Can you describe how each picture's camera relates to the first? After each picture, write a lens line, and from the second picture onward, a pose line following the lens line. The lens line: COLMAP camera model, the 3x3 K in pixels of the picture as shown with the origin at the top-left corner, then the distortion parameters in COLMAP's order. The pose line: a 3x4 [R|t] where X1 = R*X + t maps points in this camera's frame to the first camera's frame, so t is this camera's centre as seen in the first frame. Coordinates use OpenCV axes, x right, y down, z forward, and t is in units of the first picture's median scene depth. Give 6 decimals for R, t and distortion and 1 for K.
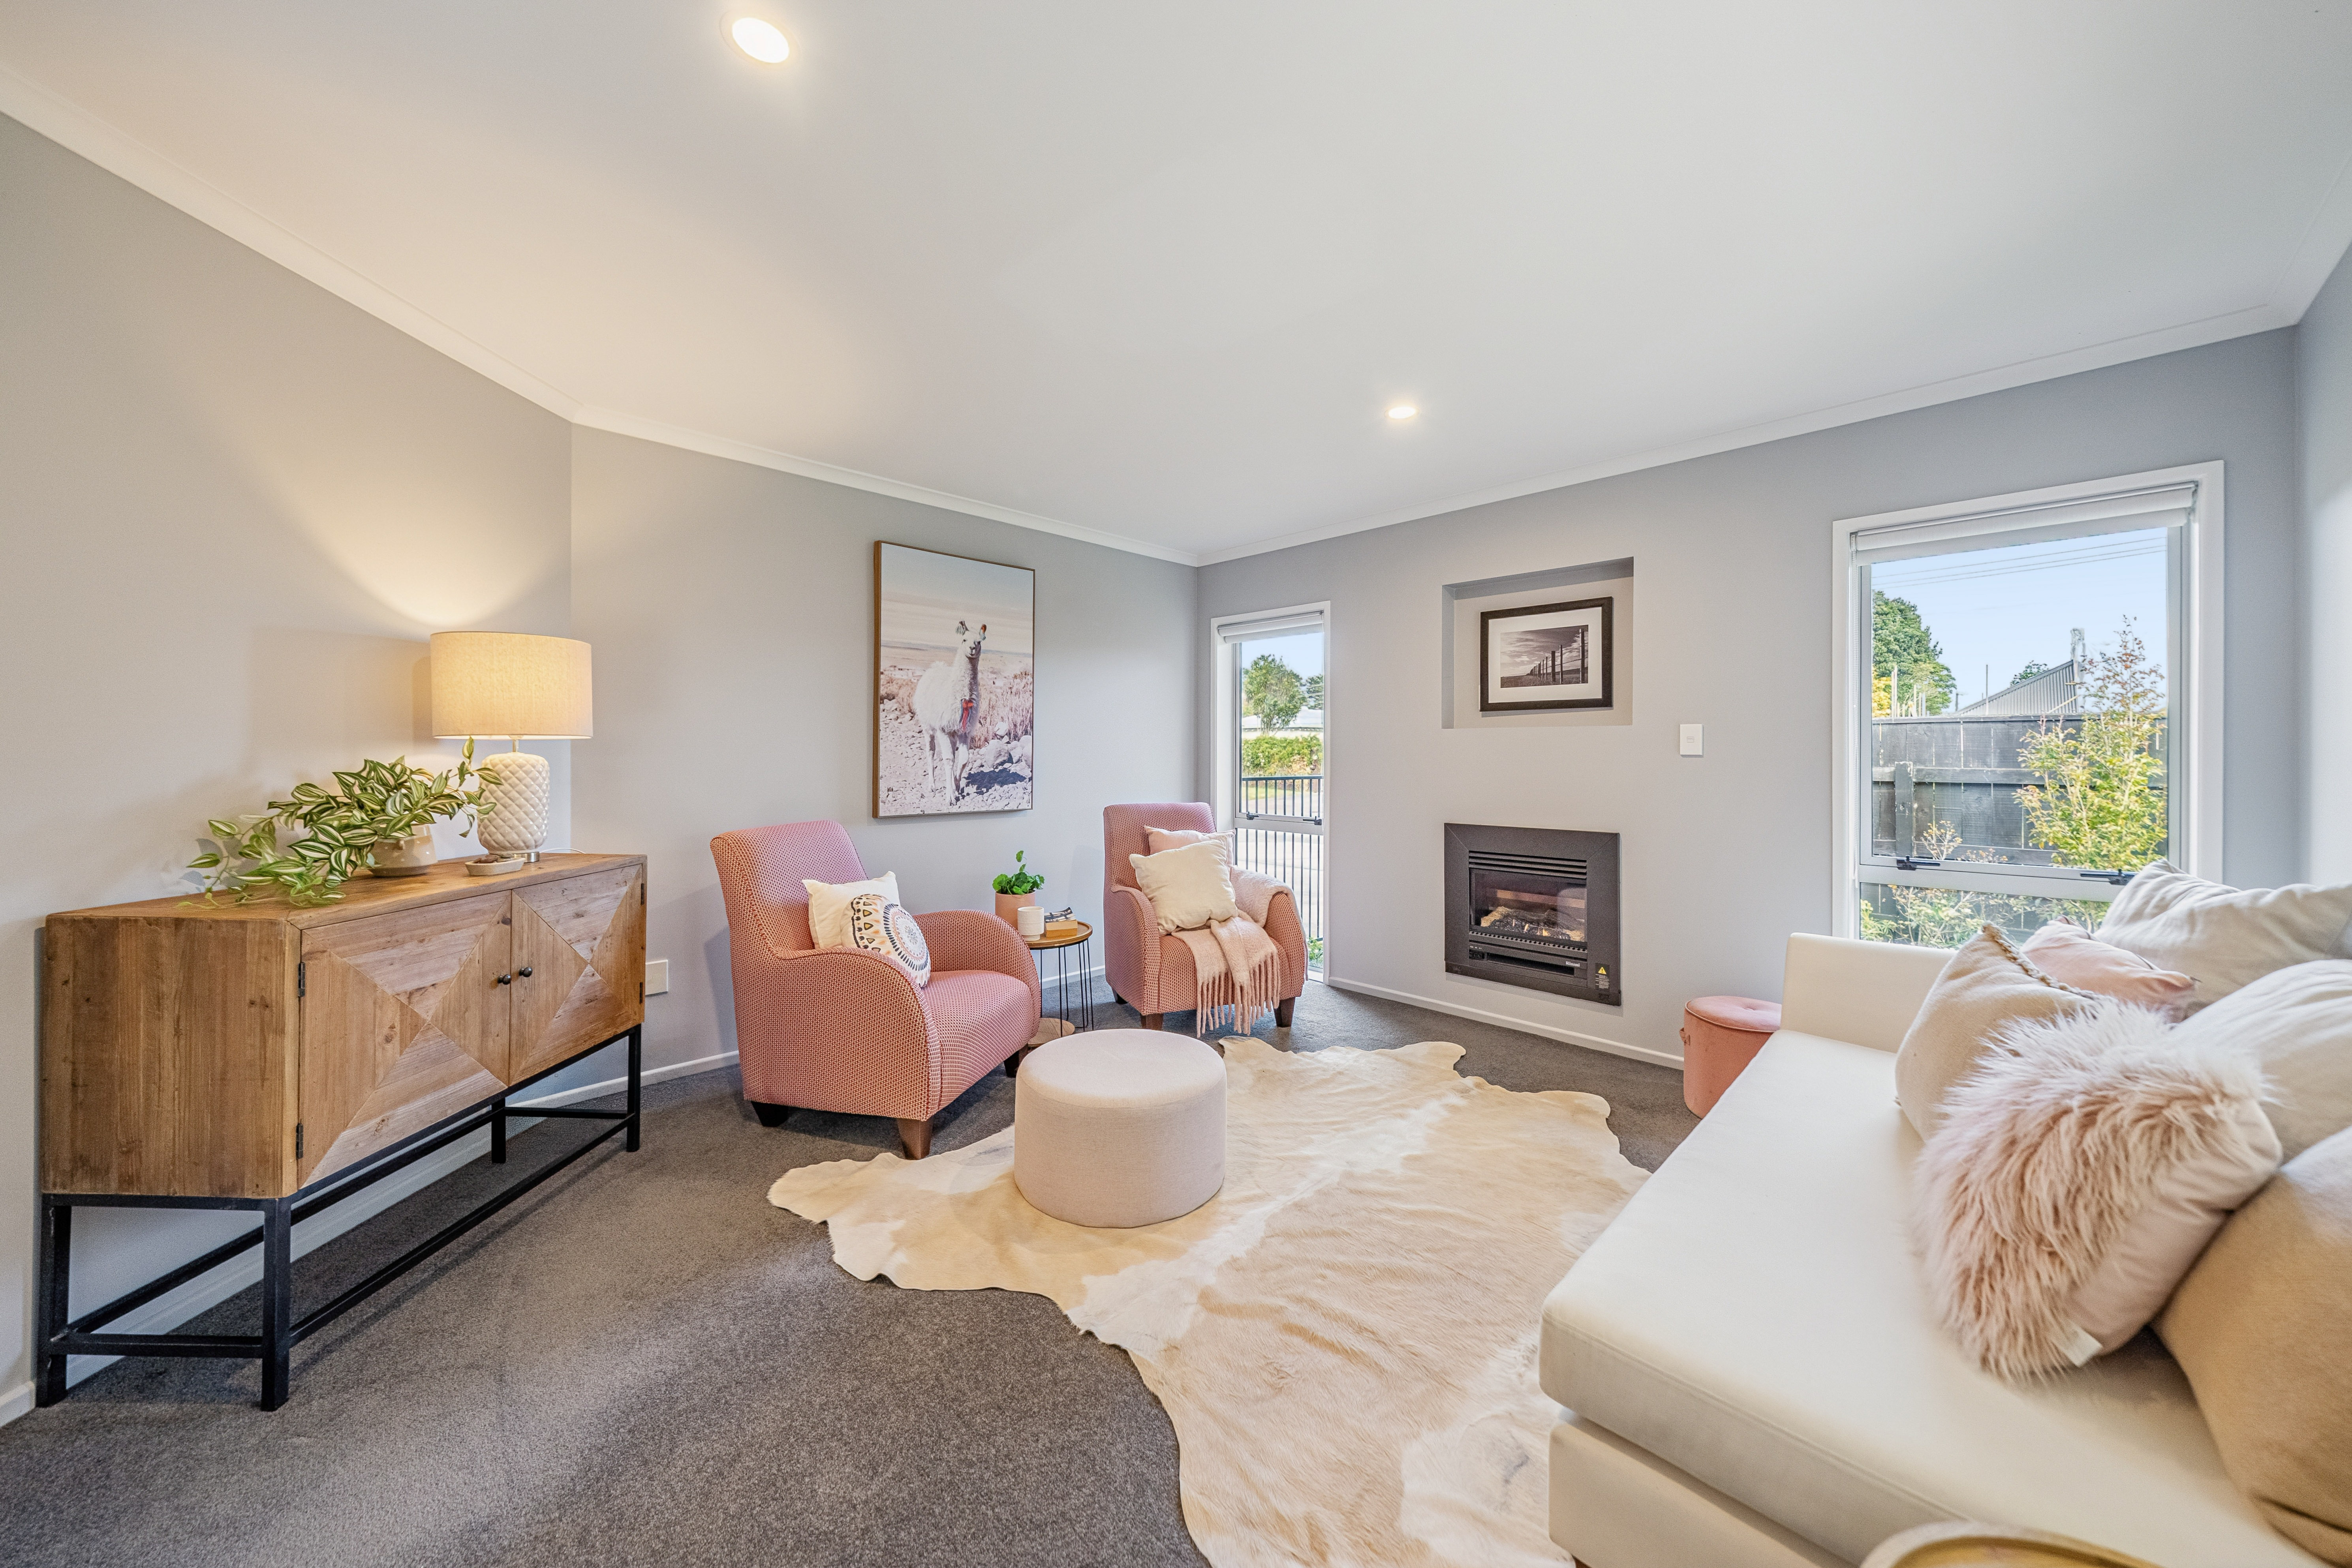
lens RADIAL K [[838.7, 0, 1166.5], [0, 838.7, 755.4], [0, 0, 1]] dist [-0.000121, 0.000009]
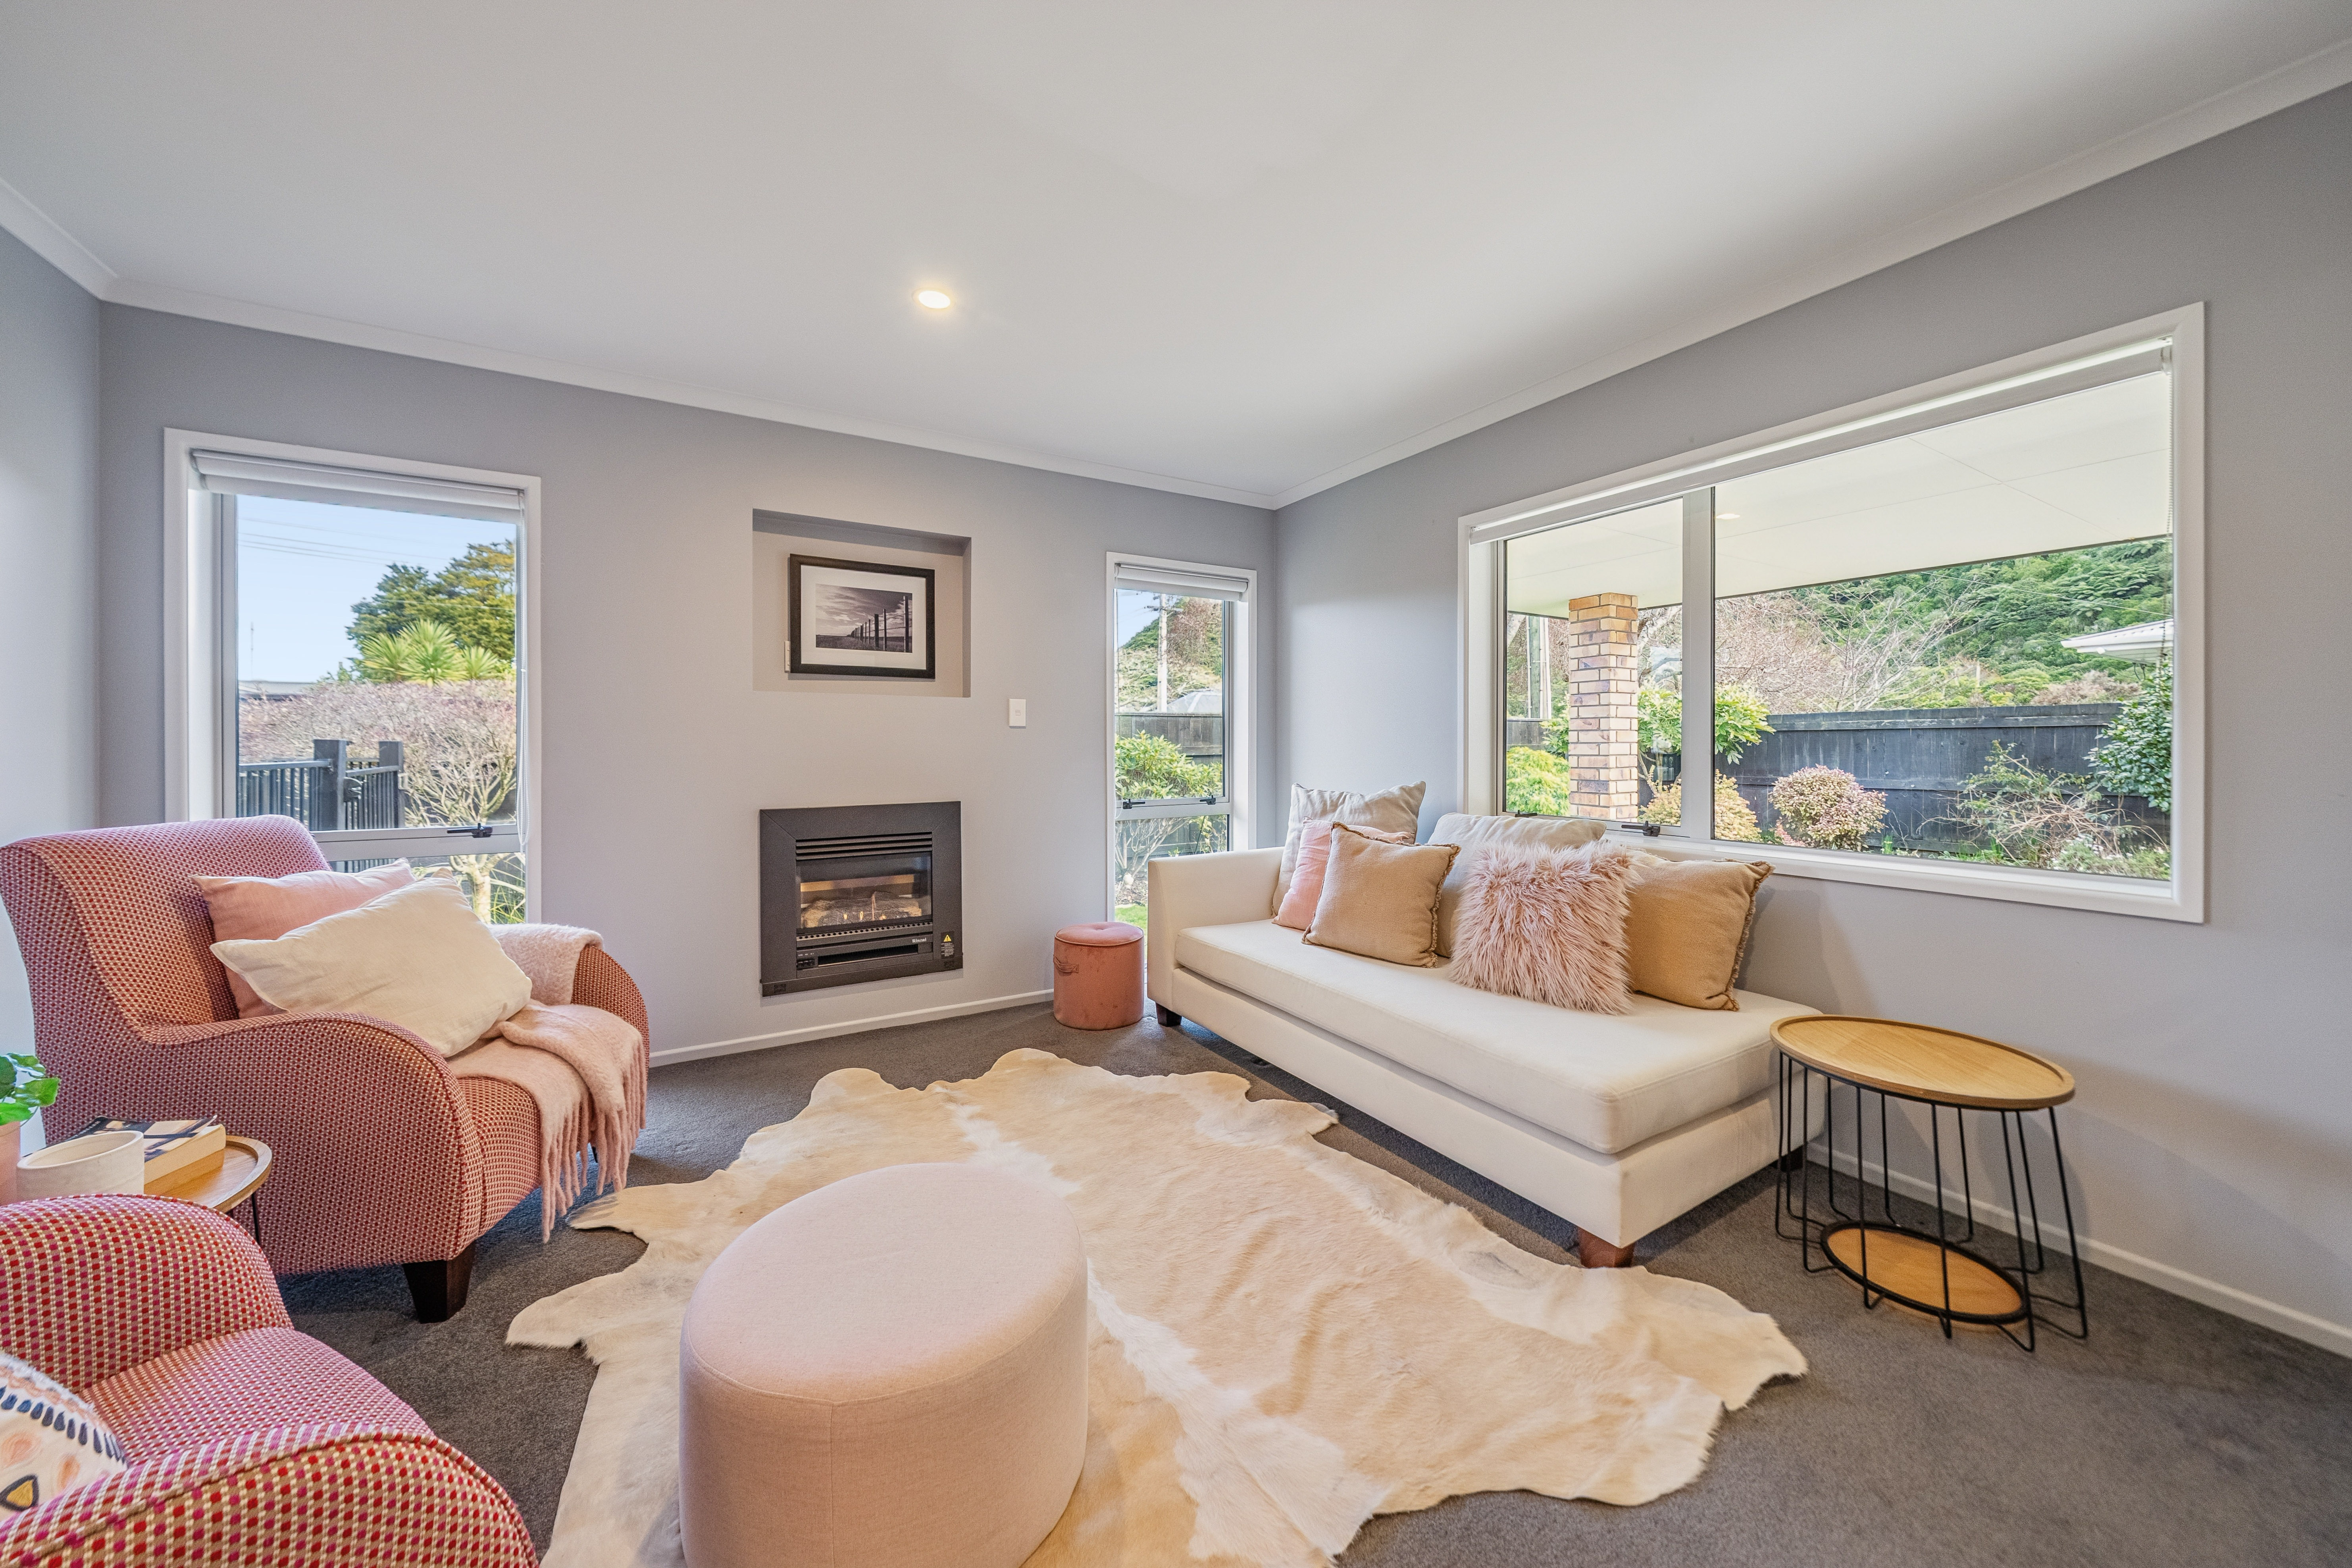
lens RADIAL K [[827.5, 0, 1180.4], [0, 827.5, 745.7], [0, 0, 1]] dist [-0.001214, -0.000057]
pose [[0.225237, -0.006093, 0.974285, -0.374124], [0.003848, 0.999978, 0.005364, 0.018682], [-0.974296, 0.002540, 0.225256, 0.480071]]
